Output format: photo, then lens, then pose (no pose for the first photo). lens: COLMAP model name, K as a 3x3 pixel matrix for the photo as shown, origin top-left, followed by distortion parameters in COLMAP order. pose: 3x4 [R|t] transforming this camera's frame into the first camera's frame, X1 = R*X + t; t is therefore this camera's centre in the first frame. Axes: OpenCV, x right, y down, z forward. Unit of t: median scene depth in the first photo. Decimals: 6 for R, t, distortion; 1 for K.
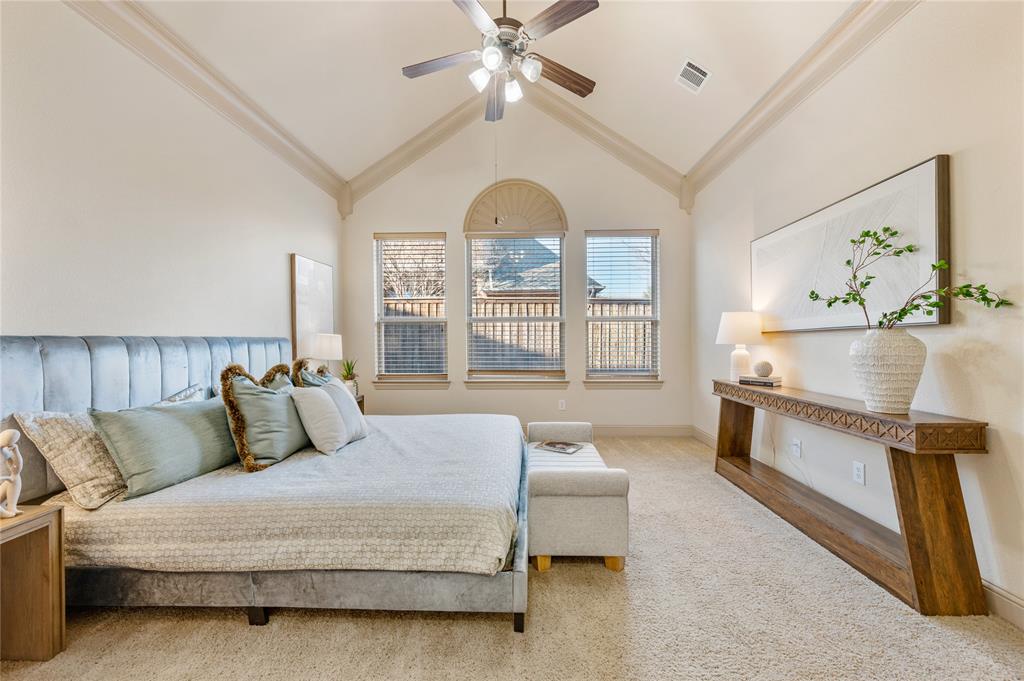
lens RADIAL K [[411.4, 0, 510.5], [0, 411.4, 340.5], [0, 0, 1]] dist [-0.002618, -0.000562]
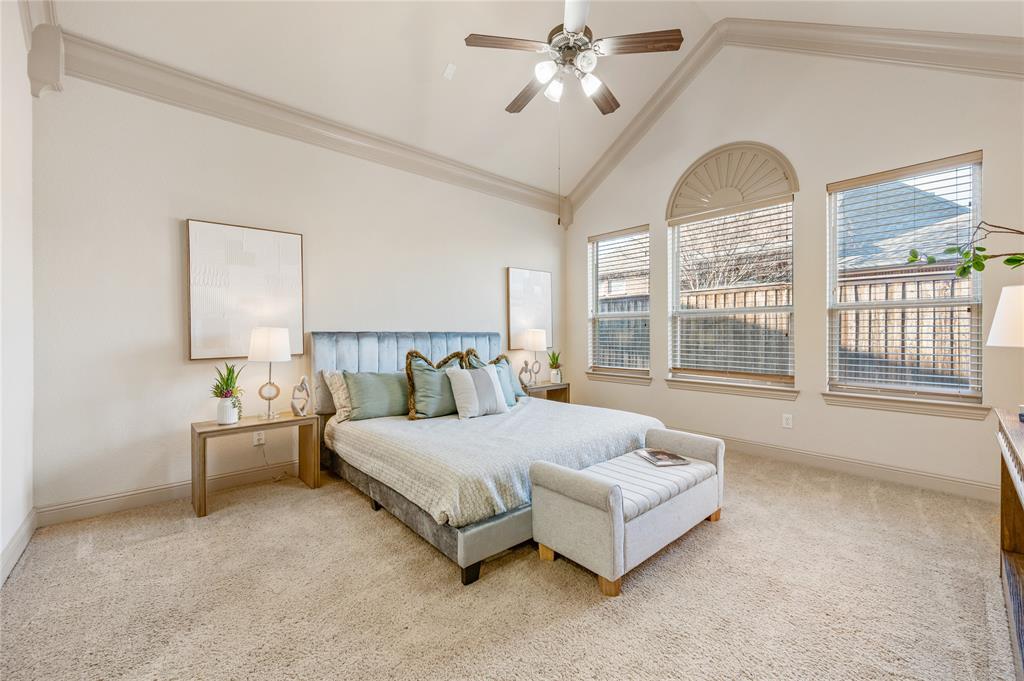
lens RADIAL K [[411.4, 0, 509.1], [0, 411.4, 335.1], [0, 0, 1]] dist [-0.002618, -0.000562]
pose [[0.676276, 0.005985, -0.736624, 0.535303], [-0.005366, 0.999980, 0.003199, -0.004185], [0.736629, 0.001790, 0.676295, 0.164450]]
